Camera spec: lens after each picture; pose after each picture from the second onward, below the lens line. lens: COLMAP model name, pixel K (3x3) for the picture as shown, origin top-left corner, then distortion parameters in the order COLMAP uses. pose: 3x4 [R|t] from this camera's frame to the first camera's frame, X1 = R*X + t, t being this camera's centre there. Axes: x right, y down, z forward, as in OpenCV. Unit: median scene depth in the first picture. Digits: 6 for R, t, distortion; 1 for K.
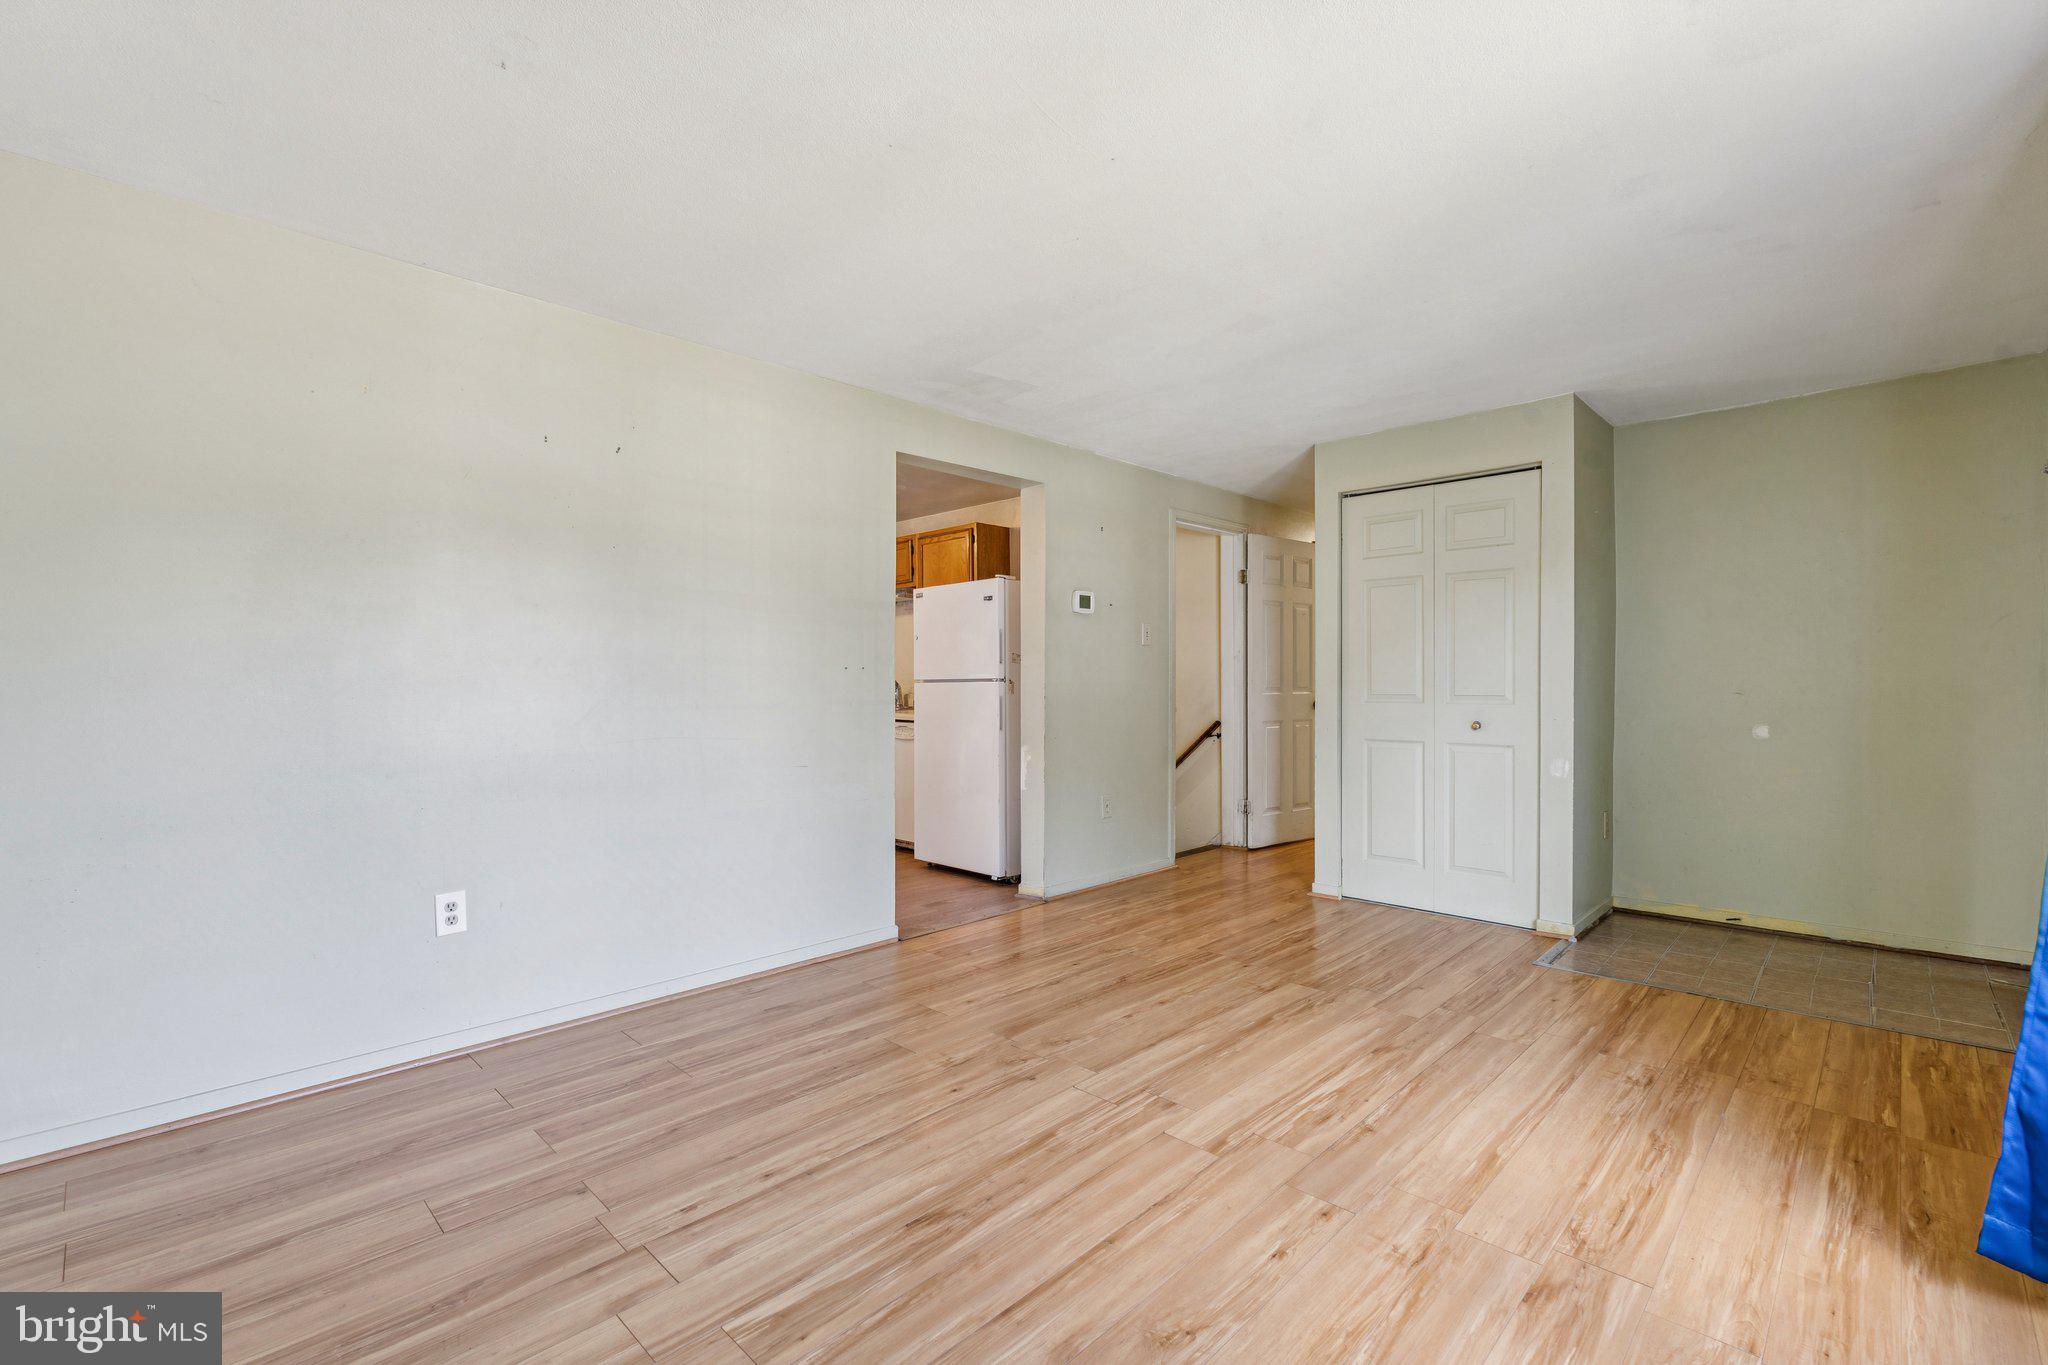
lens RADIAL K [[910.8, 0, 1025.1], [0, 910.8, 676.6], [0, 0, 1]] dist [-0.010189, 0.001757]
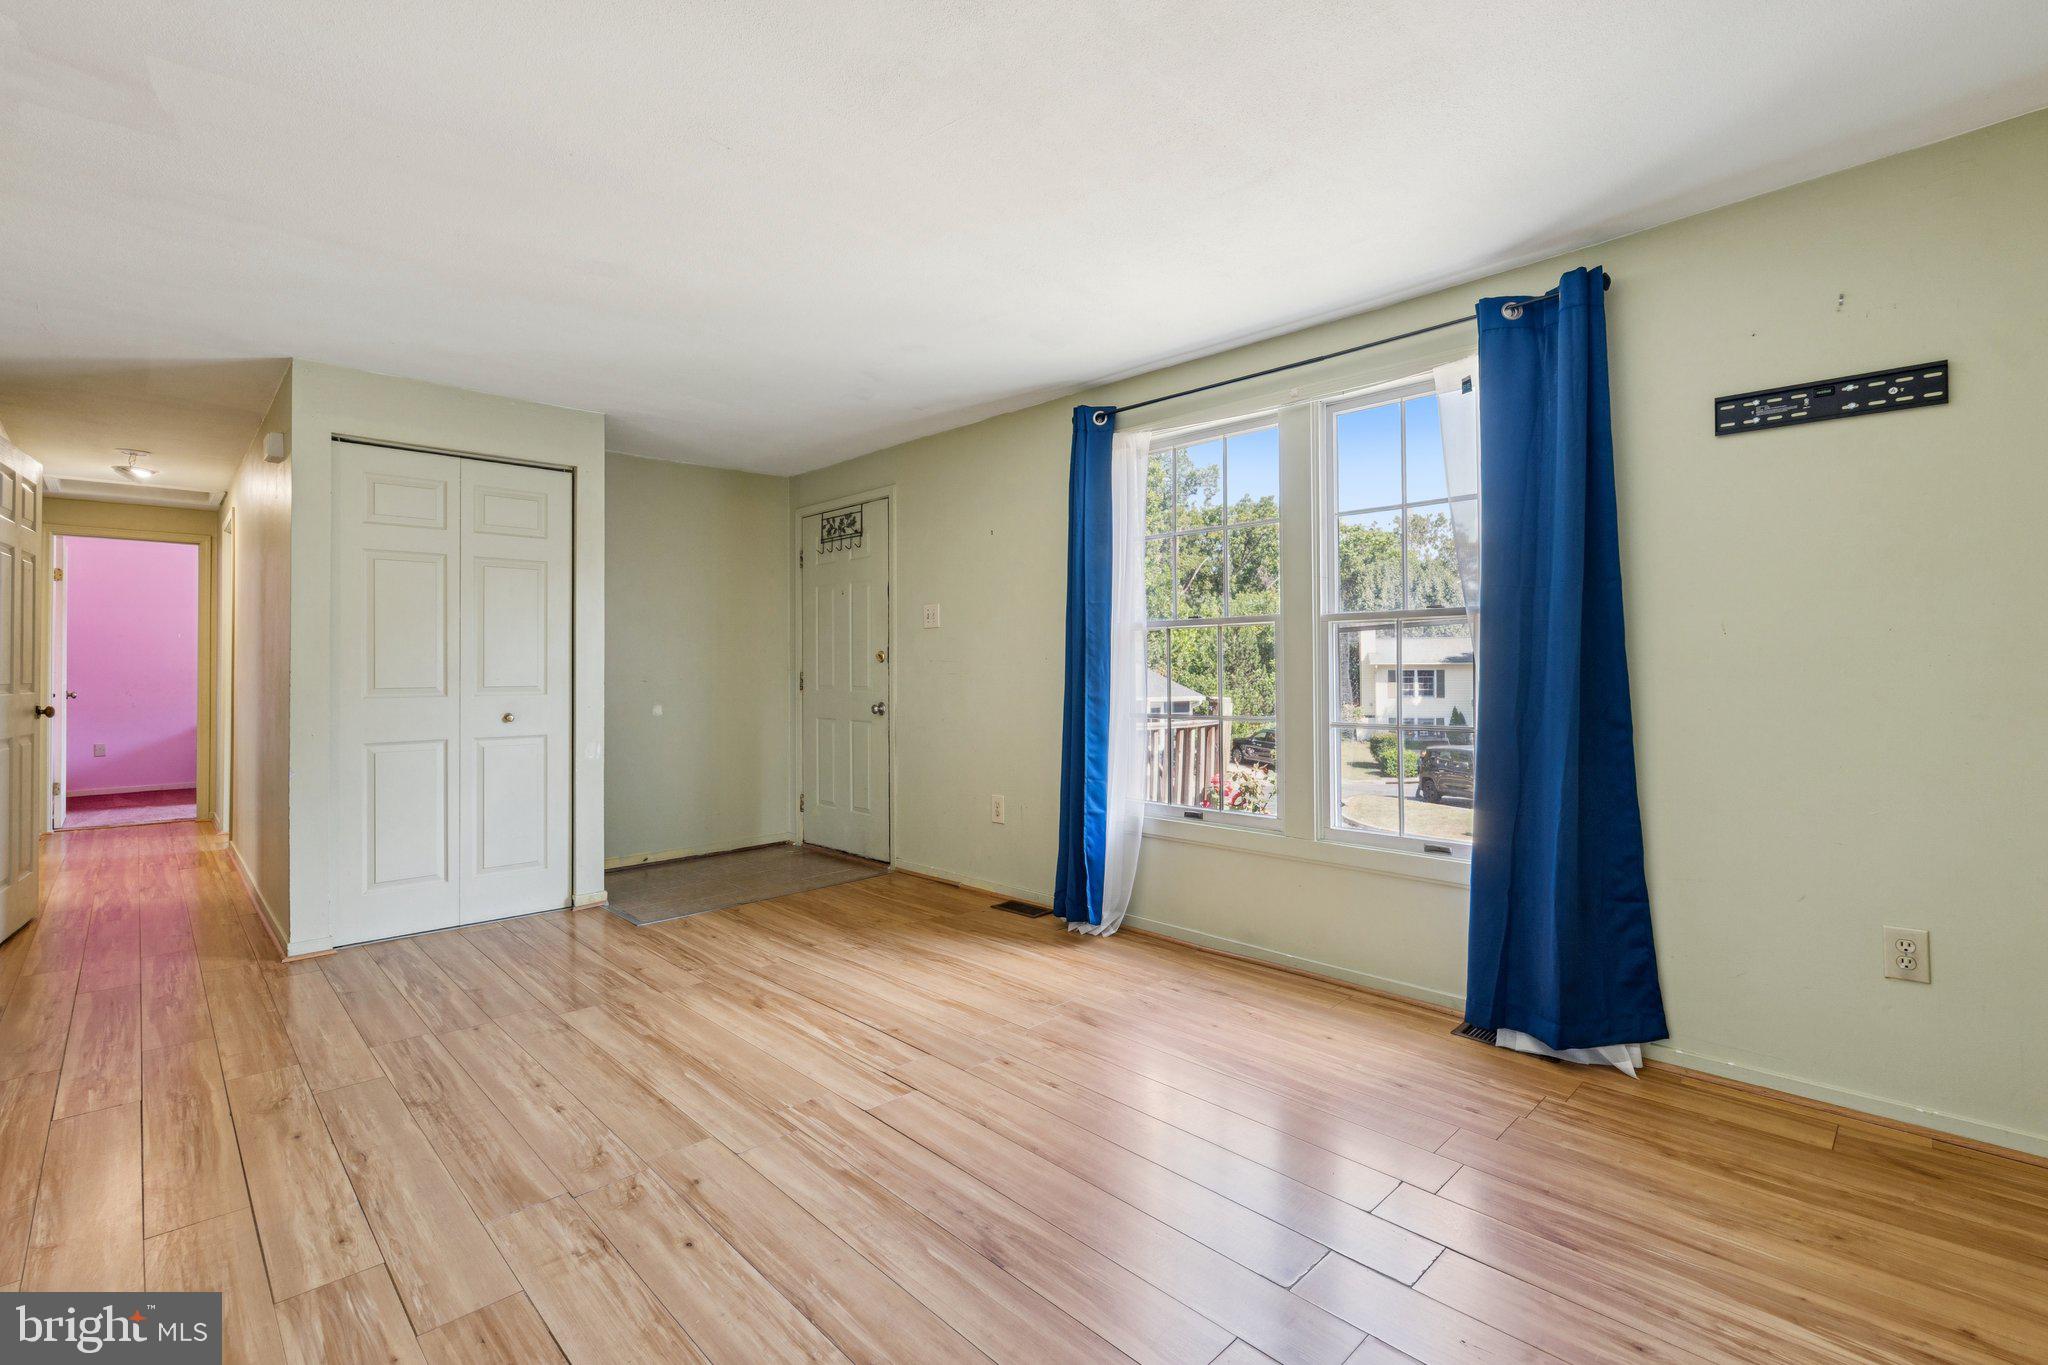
lens RADIAL K [[910.8, 0, 1026.1], [0, 910.8, 664.4], [0, 0, 1]] dist [-0.010189, 0.001757]
pose [[0.016553, 0.007568, 0.999834, -0.719904], [-0.000283, 0.999971, -0.007564, 0.005782], [-0.999863, -0.000158, 0.016554, 0.663154]]
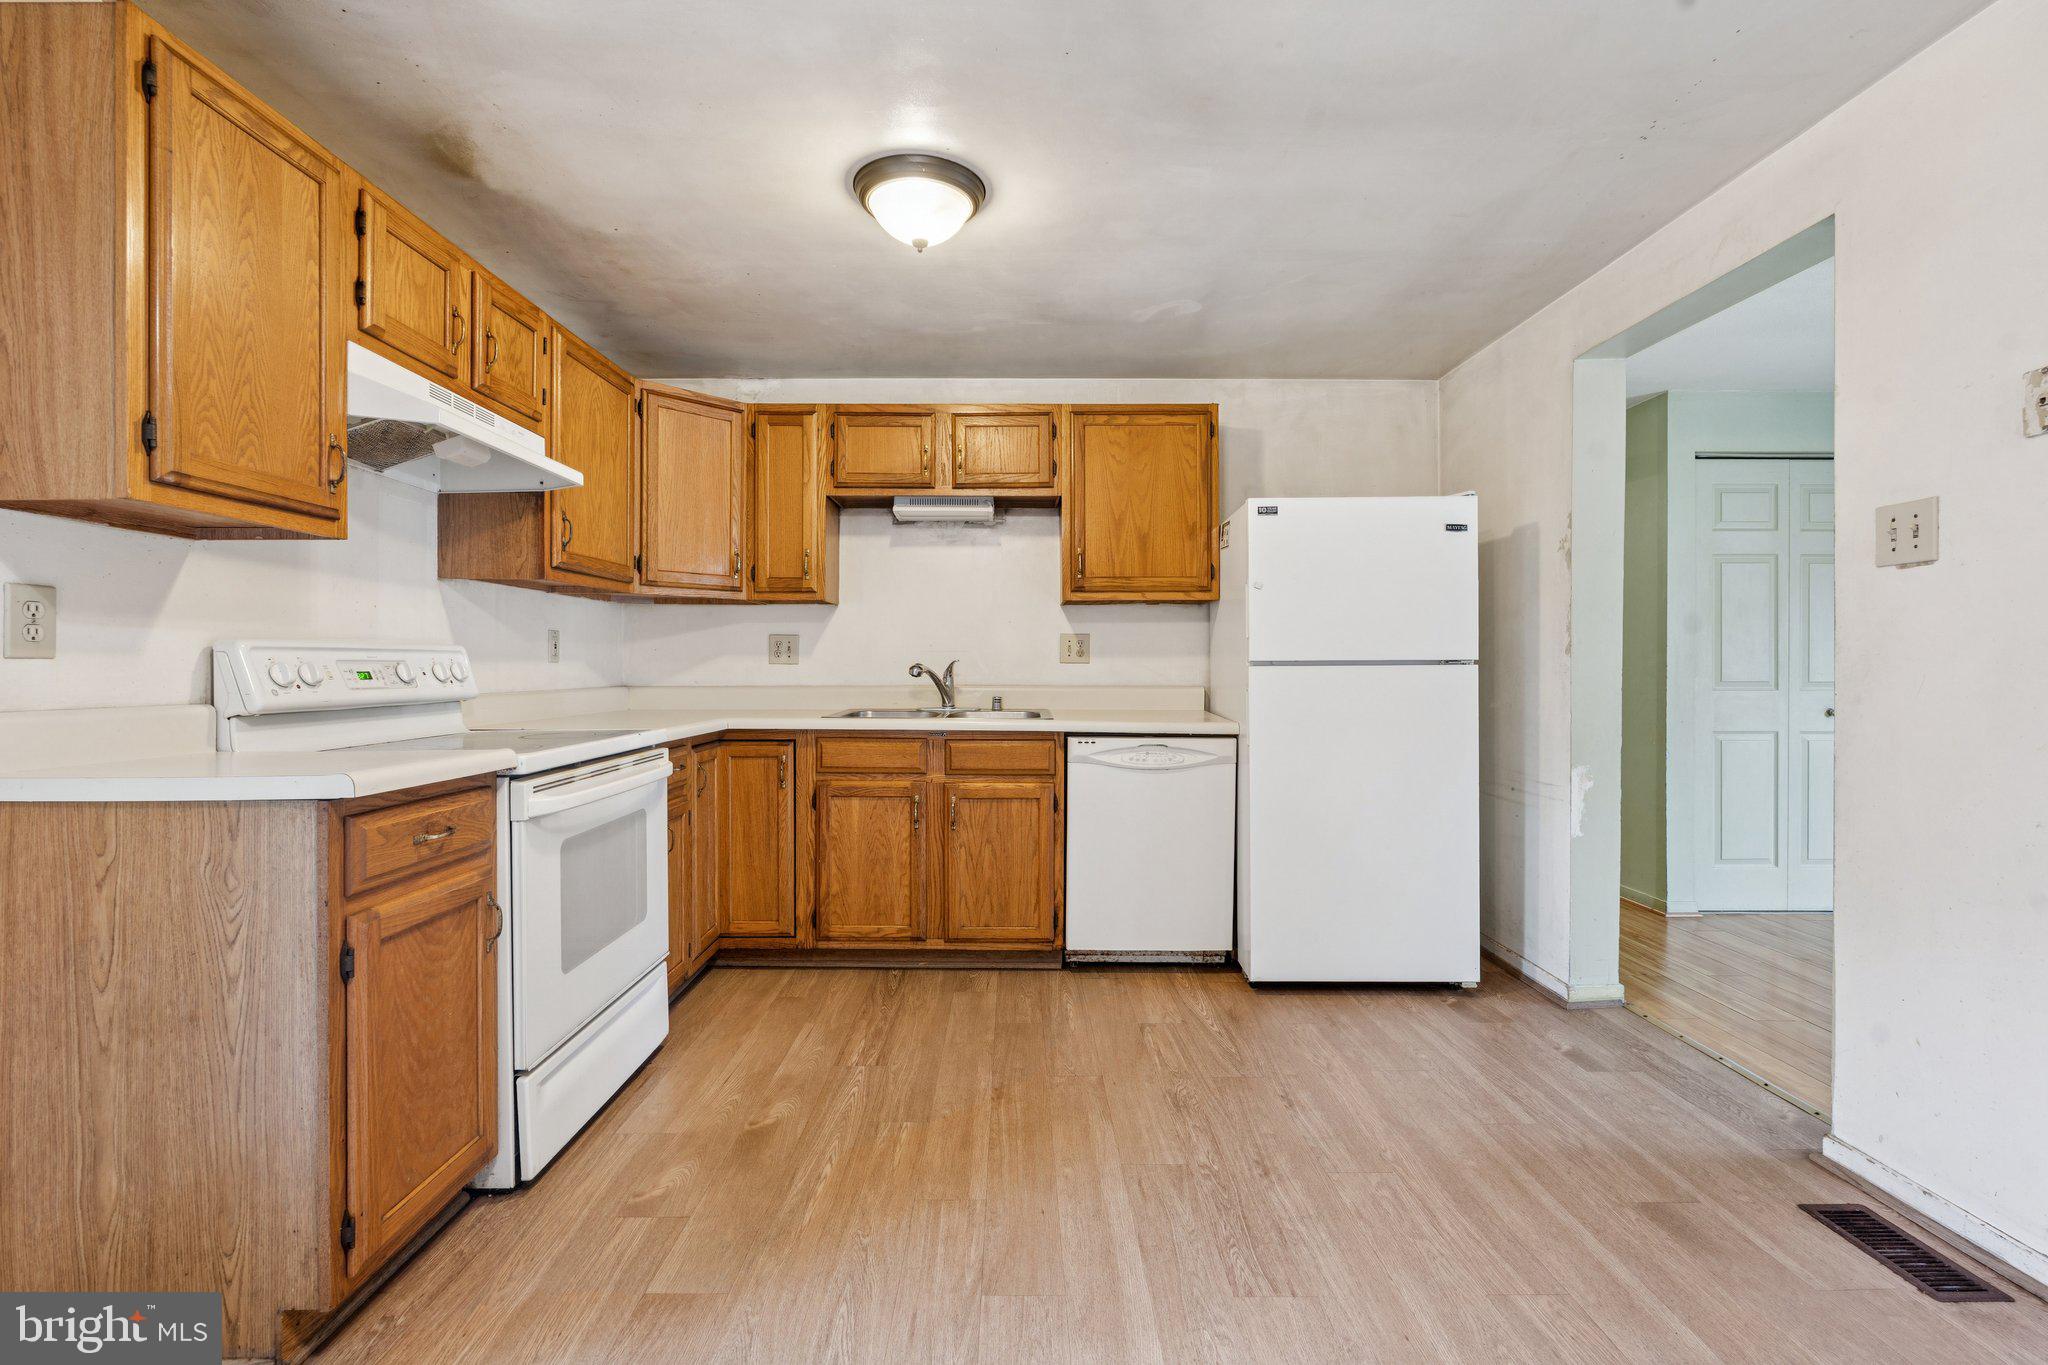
lens RADIAL K [[910.8, 0, 1013.1], [0, 910.8, 670.4], [0, 0, 1]] dist [-0.010189, 0.001757]
pose [[0.710893, -0.000839, 0.703299, -1.252340], [-0.007324, 0.999936, 0.008597, 0.010546], [-0.703262, -0.011263, 0.710842, 1.433853]]
